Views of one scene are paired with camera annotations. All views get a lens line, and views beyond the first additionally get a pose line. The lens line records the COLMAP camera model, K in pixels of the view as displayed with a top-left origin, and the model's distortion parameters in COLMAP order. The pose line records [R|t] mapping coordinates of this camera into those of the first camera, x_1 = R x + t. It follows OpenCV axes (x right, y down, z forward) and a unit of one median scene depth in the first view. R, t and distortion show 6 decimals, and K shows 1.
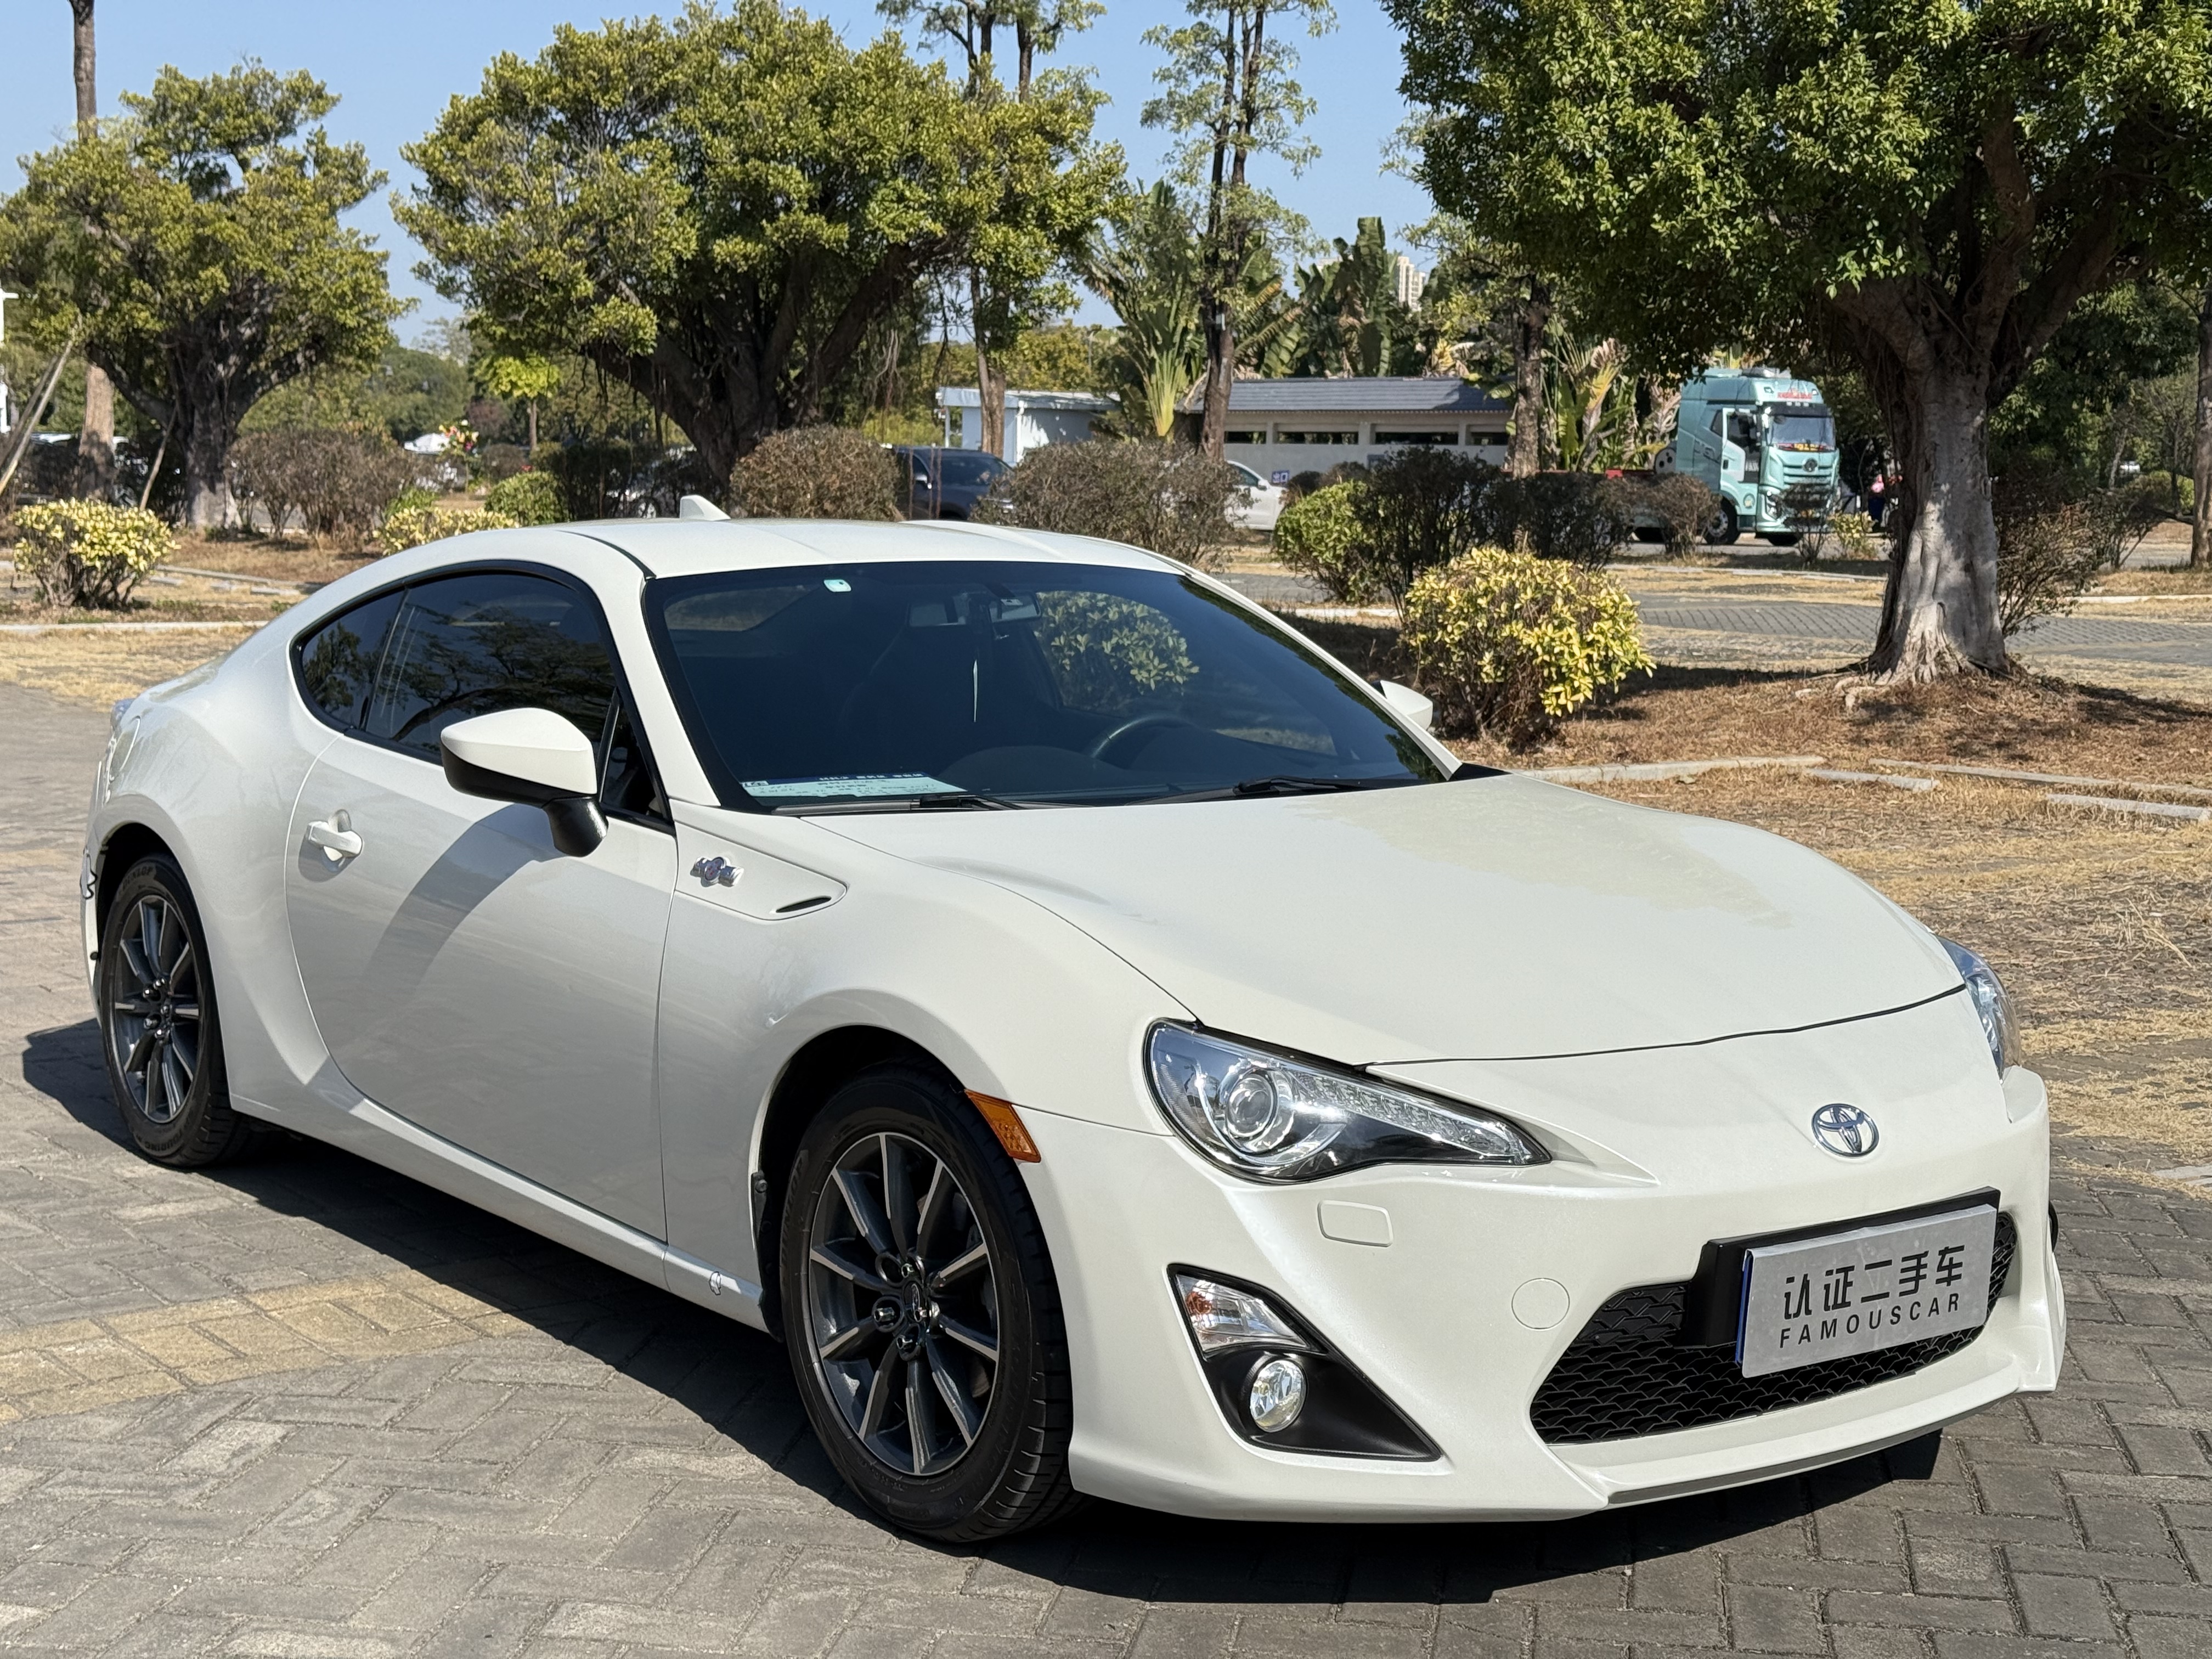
lens RADIAL K [[3097.5, 0, 1099.5], [0, 3097.5, 824.8], [0, 0, 1]] dist [0.100971, 0.000000]
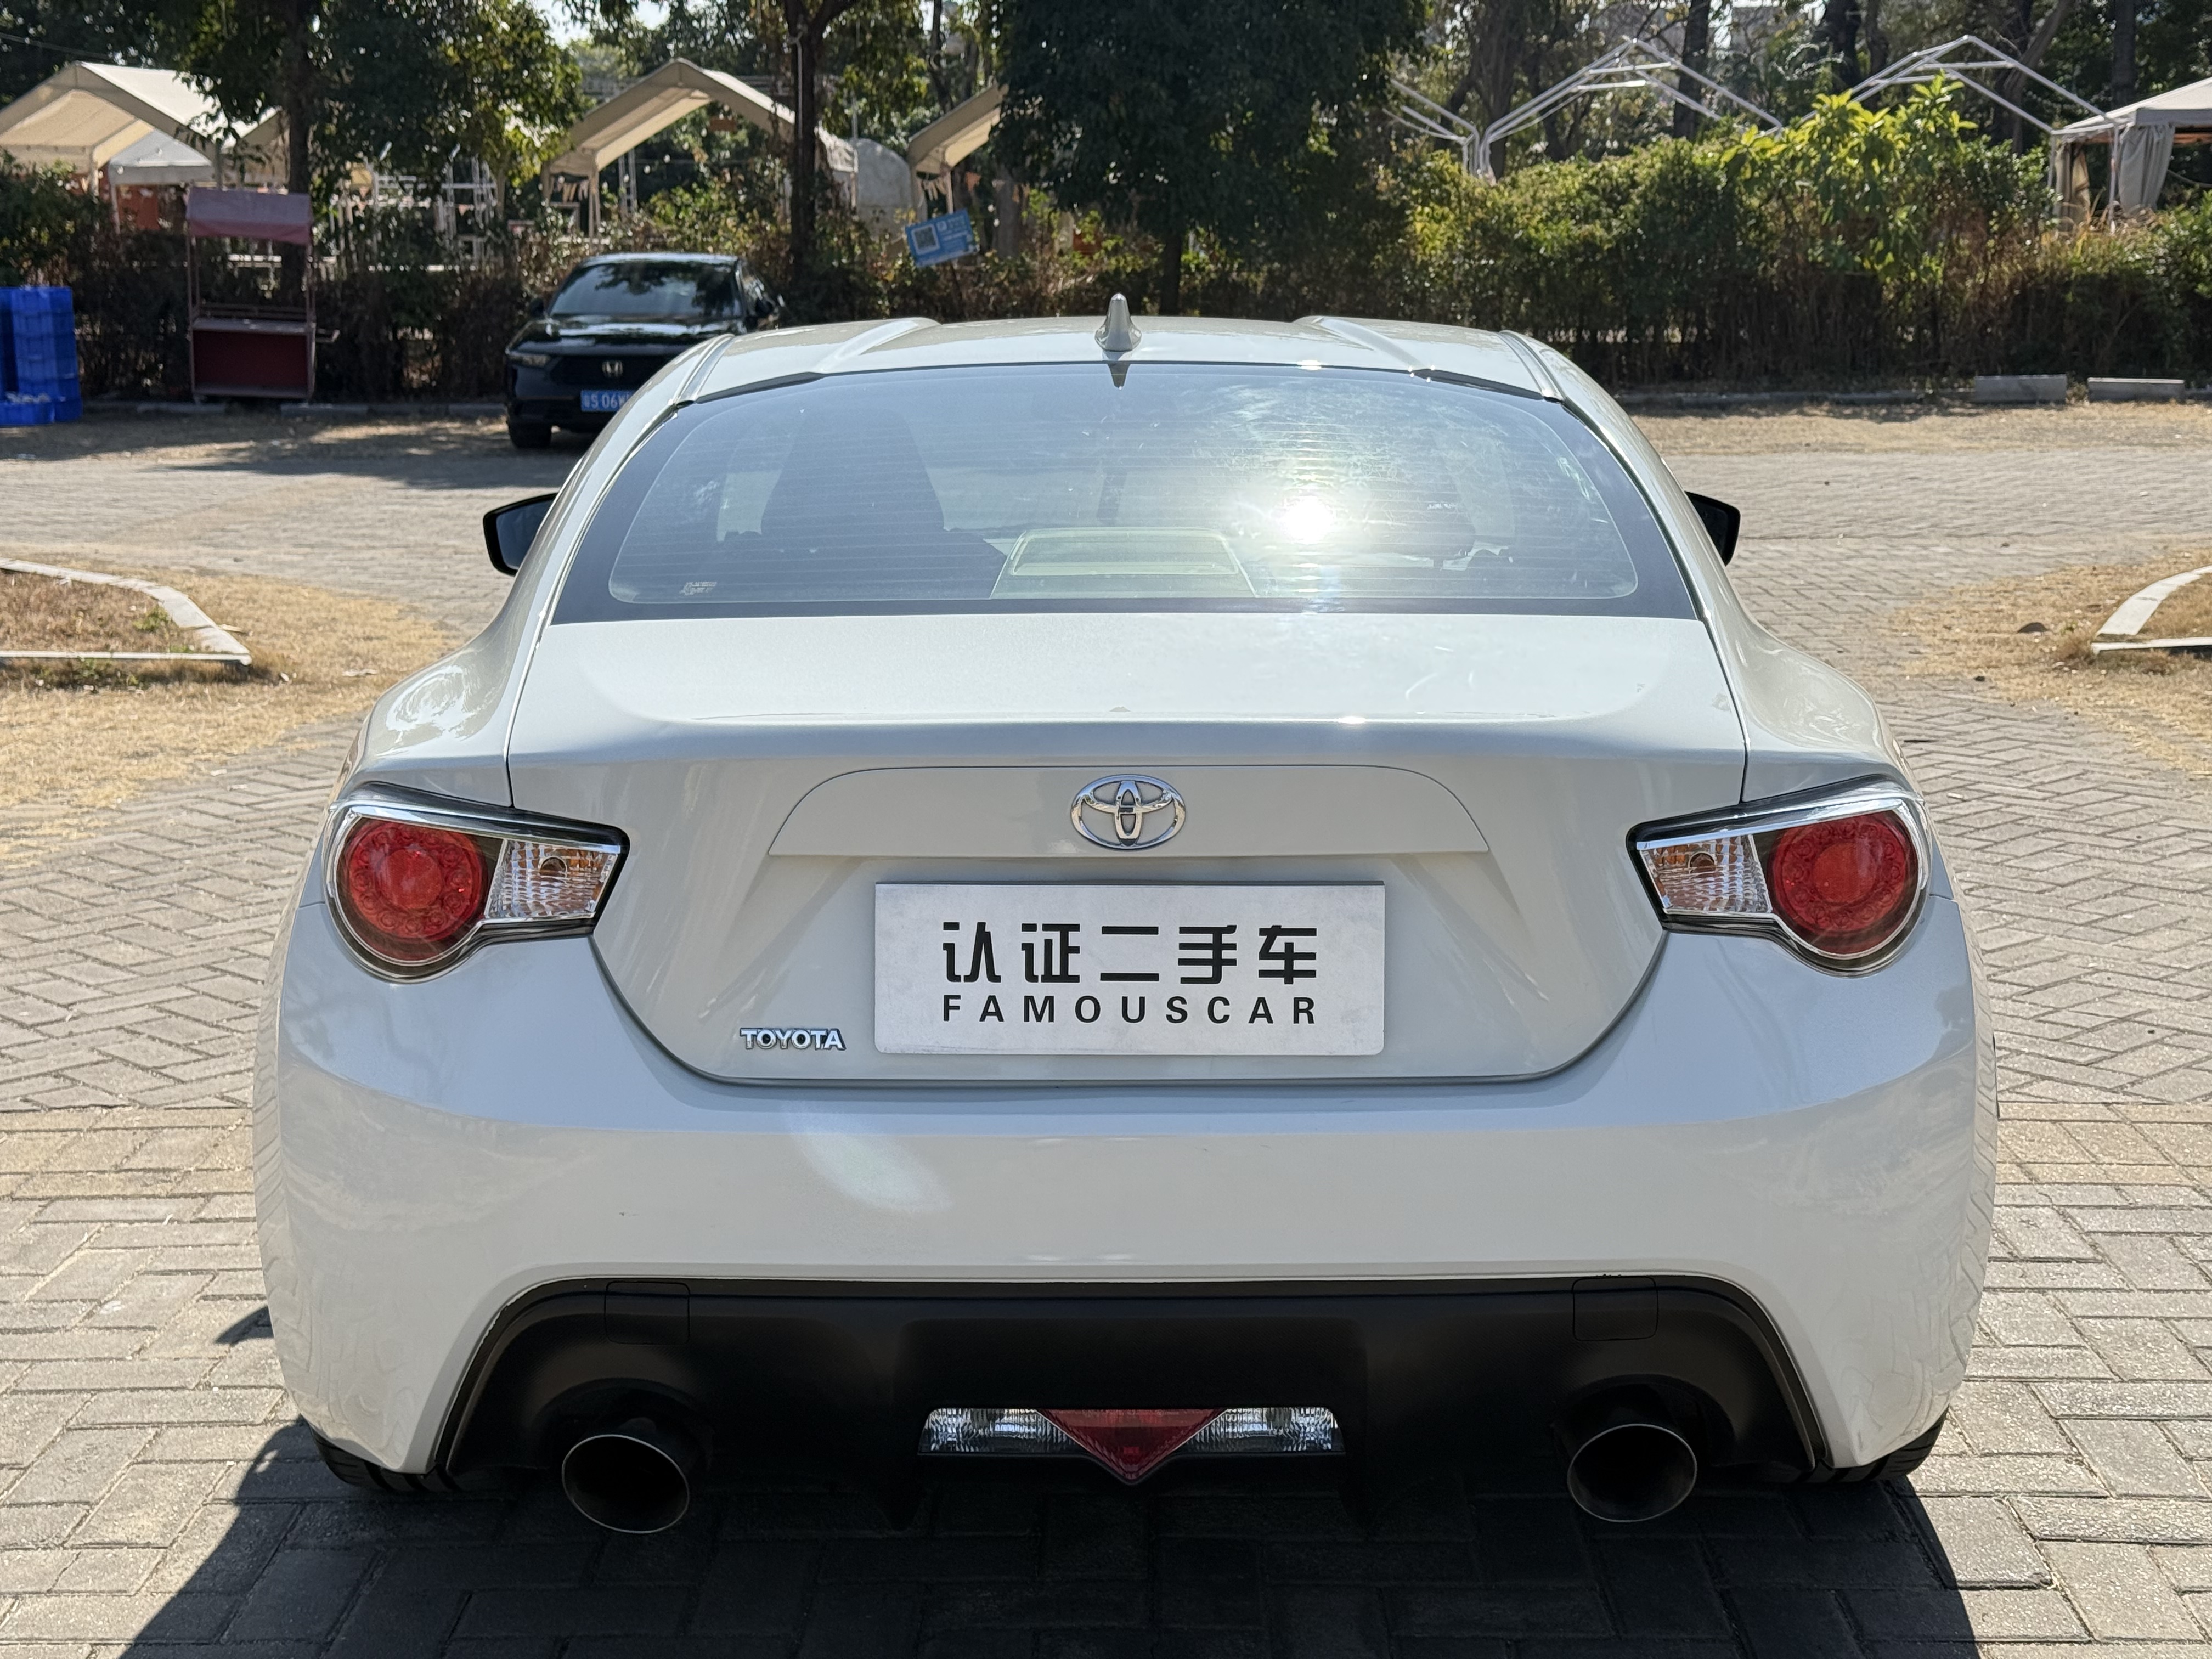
lens RADIAL K [[3097.5, 0, 1111.5], [0, 3097.5, 834.2], [0, 0, 1]] dist [0.100971, 0.000000]
pose [[0.802352, -0.022497, -0.596427, 0.635628], [-0.058267, 0.991564, -0.115786, 0.190705], [0.594000, 0.127653, 0.794273, 0.402625]]
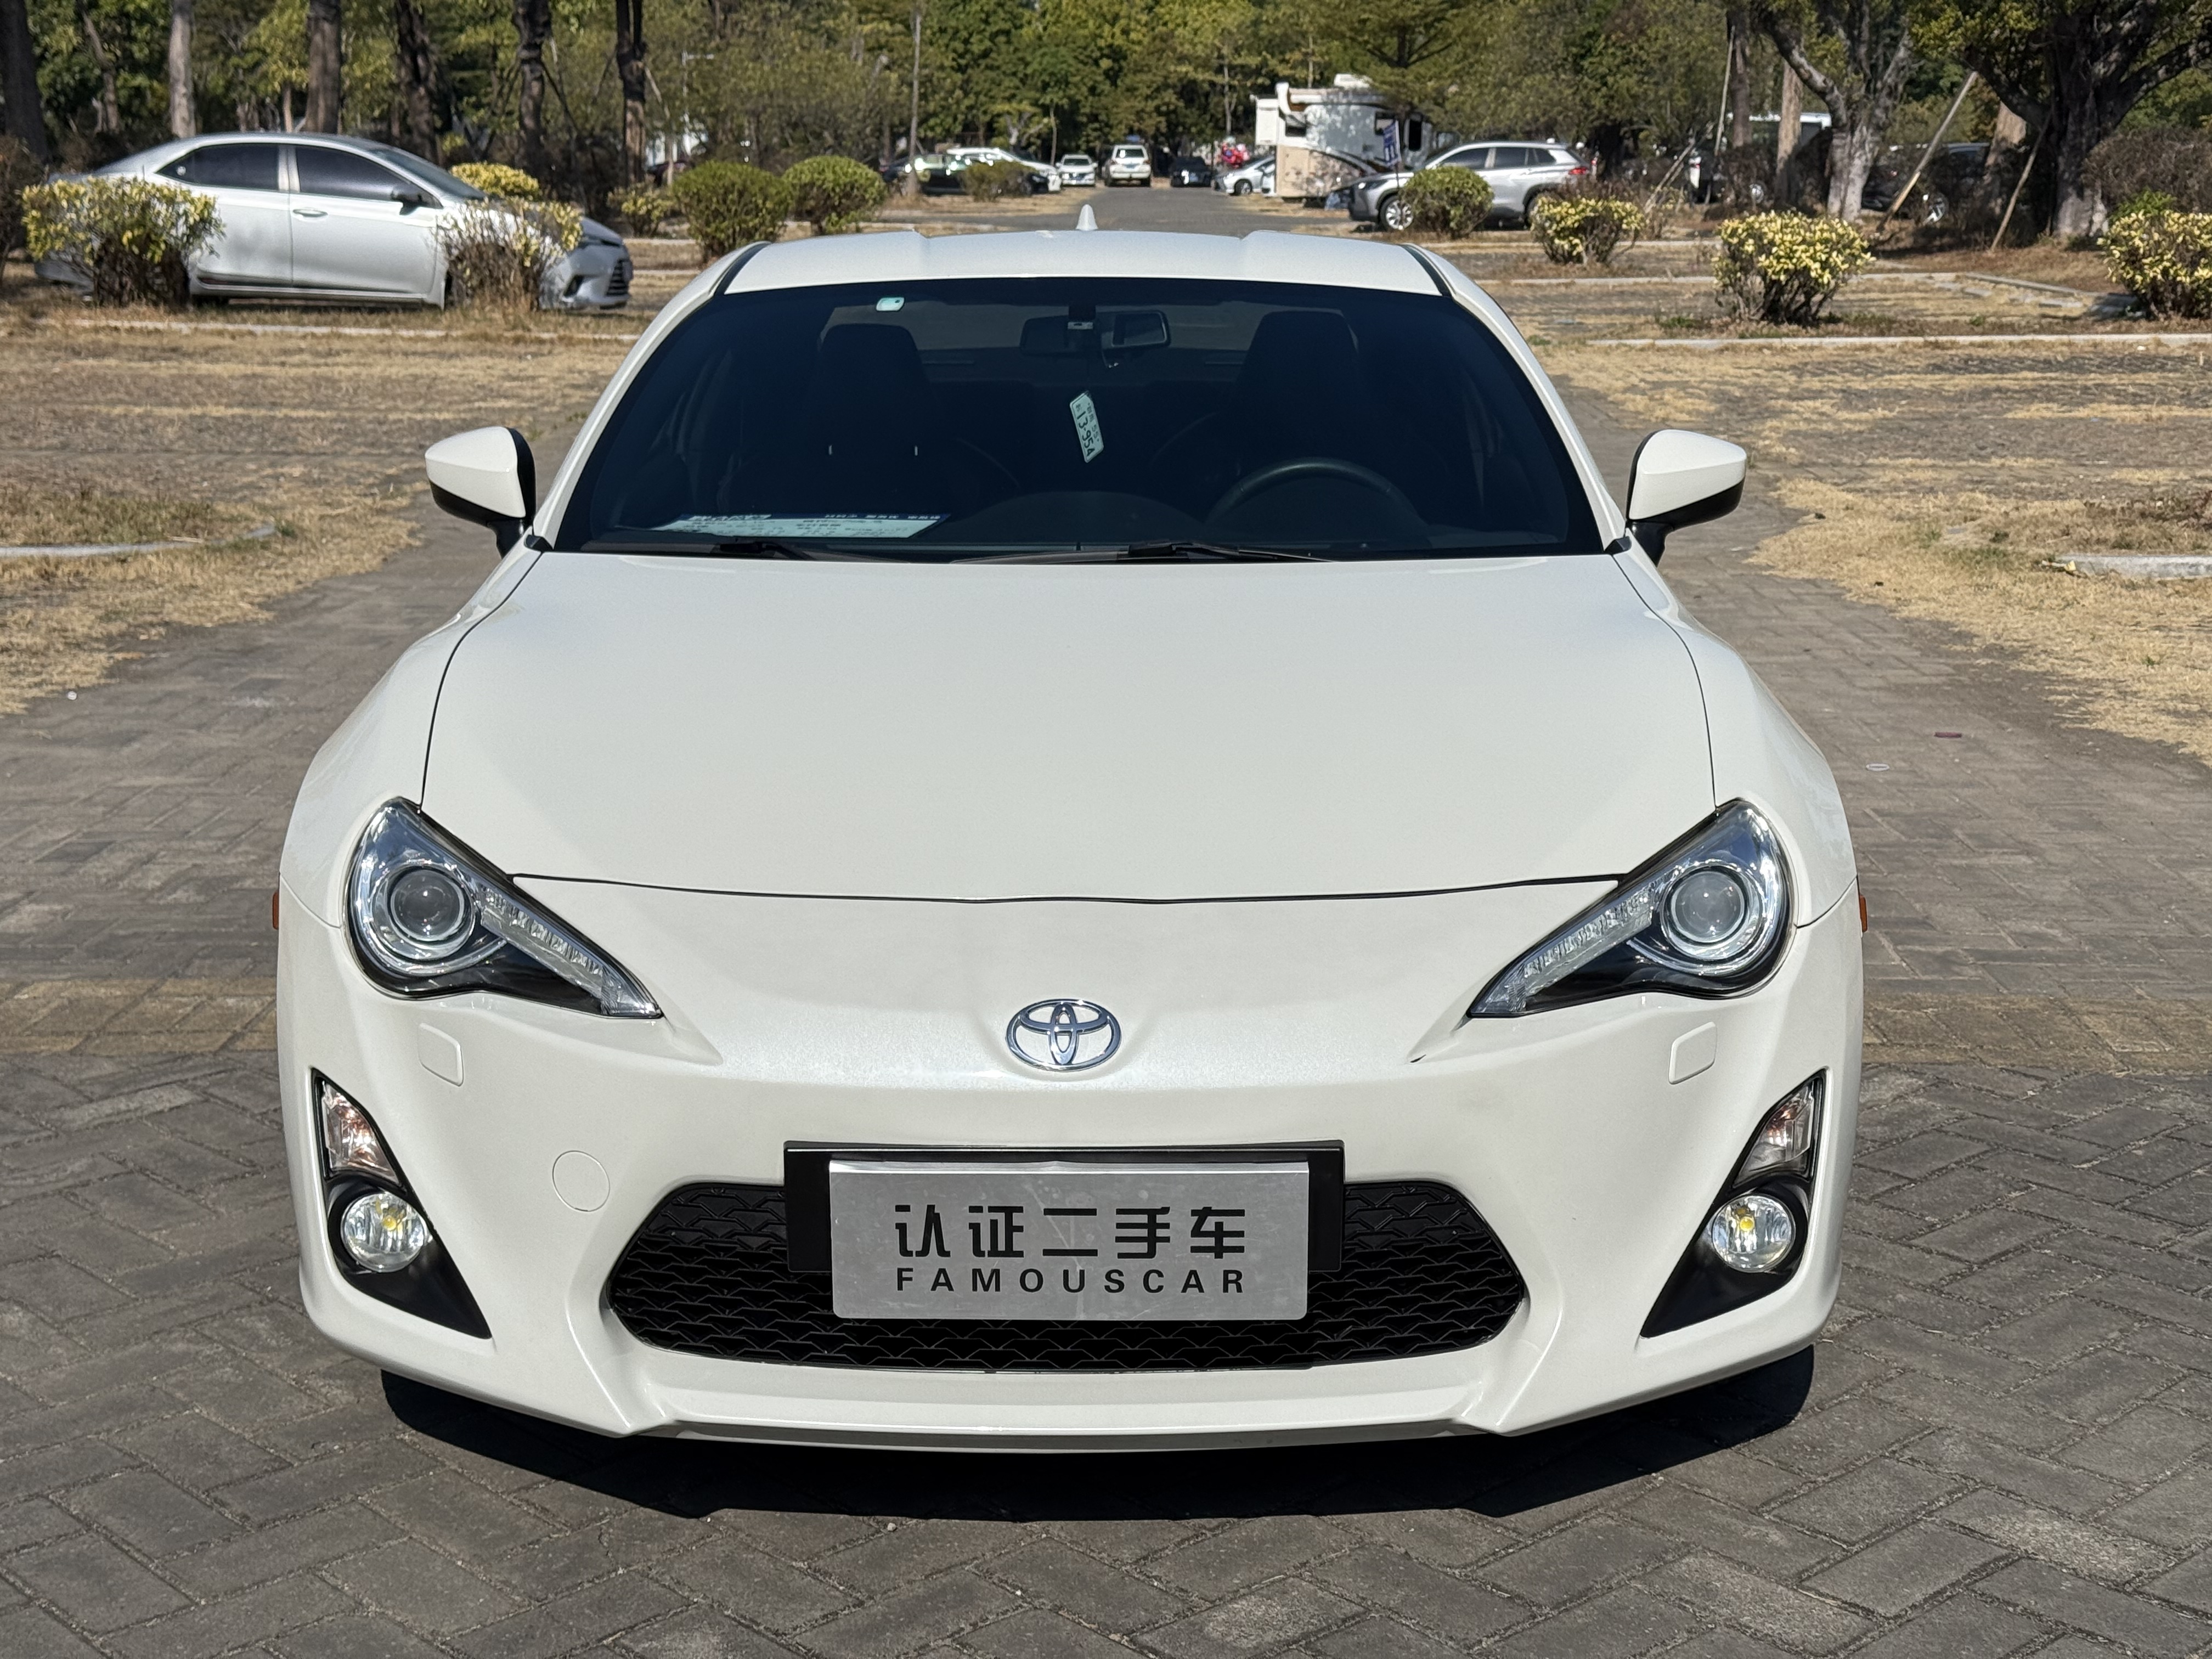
lens RADIAL K [[3097.5, 0, 1114.8], [0, 3097.5, 818.9], [0, 0, 1]] dist [0.100971, 0.000000]
pose [[0.797203, 0.108652, -0.593853, 0.662989], [-0.055622, 0.992706, 0.106959, -0.035751], [0.601143, -0.052237, 0.797432, 0.378997]]
